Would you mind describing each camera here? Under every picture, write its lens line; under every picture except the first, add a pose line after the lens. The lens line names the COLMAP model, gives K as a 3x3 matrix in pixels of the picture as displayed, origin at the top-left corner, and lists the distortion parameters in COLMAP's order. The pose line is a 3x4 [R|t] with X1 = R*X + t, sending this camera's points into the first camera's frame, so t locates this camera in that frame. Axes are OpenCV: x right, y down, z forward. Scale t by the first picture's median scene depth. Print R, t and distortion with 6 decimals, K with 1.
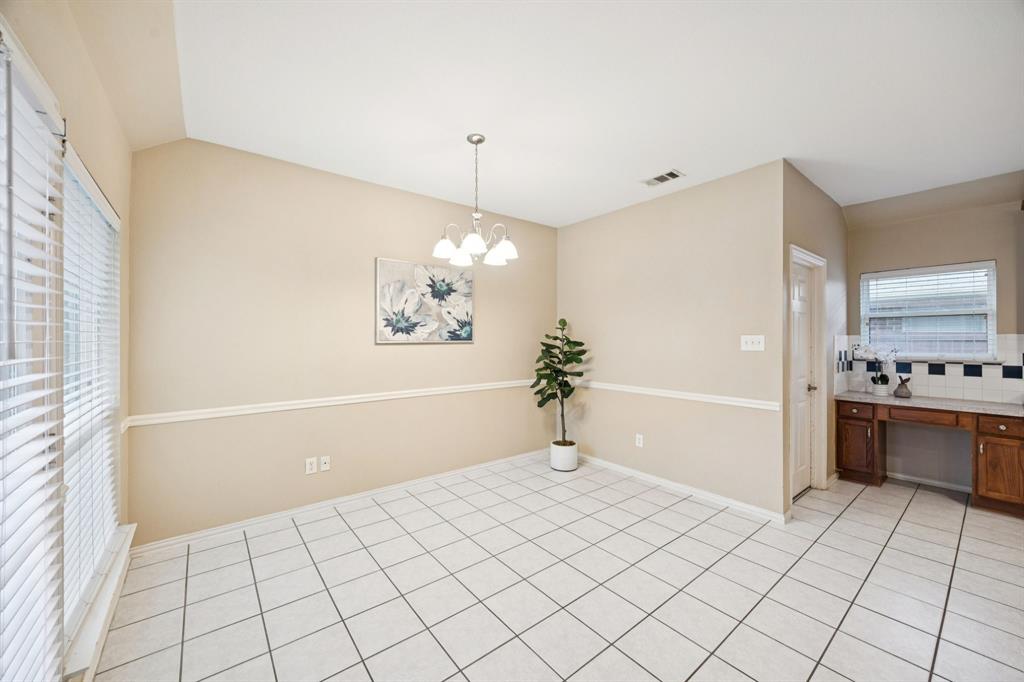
lens RADIAL K [[389.0, 0, 508.8], [0, 389.0, 334.9], [0, 0, 1]] dist [0.000231, -0.000123]
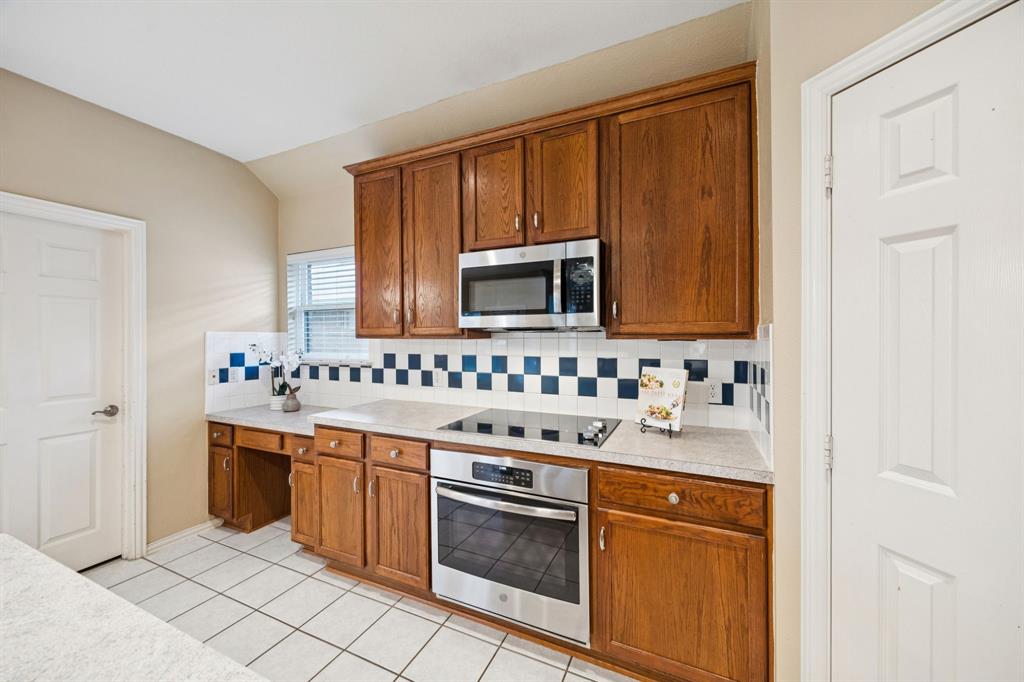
lens RADIAL K [[390.7, 0, 513.9], [0, 390.7, 336.0], [0, 0, 1]] dist [-0.000320, -0.000216]
pose [[0.890036, 0.001280, 0.455888, 1.045102], [-0.004724, 0.999968, 0.006417, 0.001865], [-0.455866, -0.007865, 0.890014, 0.094946]]
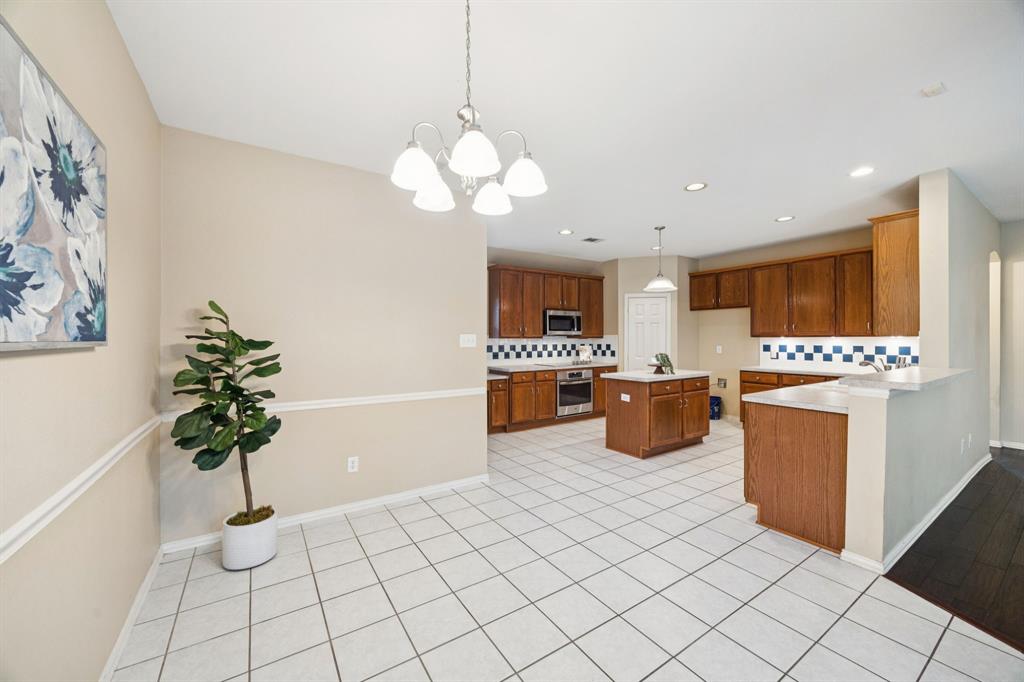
lens RADIAL K [[390.7, 0, 513.9], [0, 390.7, 336.0], [0, 0, 1]] dist [-0.000320, -0.000216]
pose [[0.086786, 0.005073, 0.996214, -0.450047], [-0.009337, 0.999947, -0.004279, 0.008241], [-0.996183, -0.008930, 0.086828, 0.623217]]
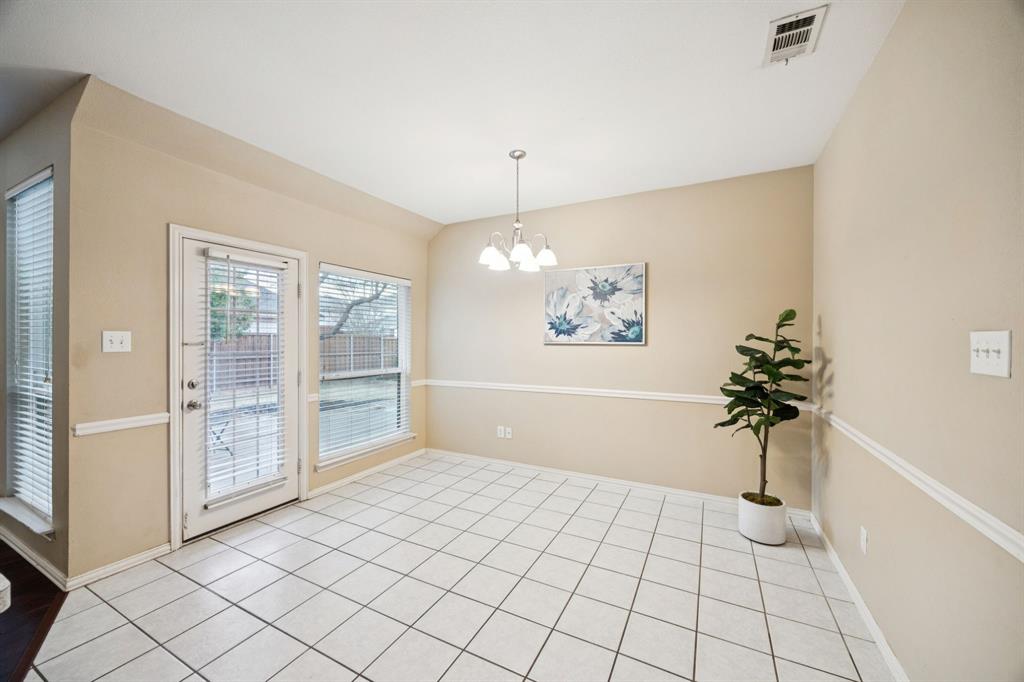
lens RADIAL K [[390.7, 0, 513.9], [0, 390.7, 336.0], [0, 0, 1]] dist [-0.000320, -0.000216]
pose [[0.419462, -0.007209, -0.907744, 0.629524], [0.006097, 0.999968, -0.005124, 0.003411], [0.907752, -0.003385, 0.419493, 0.378852]]
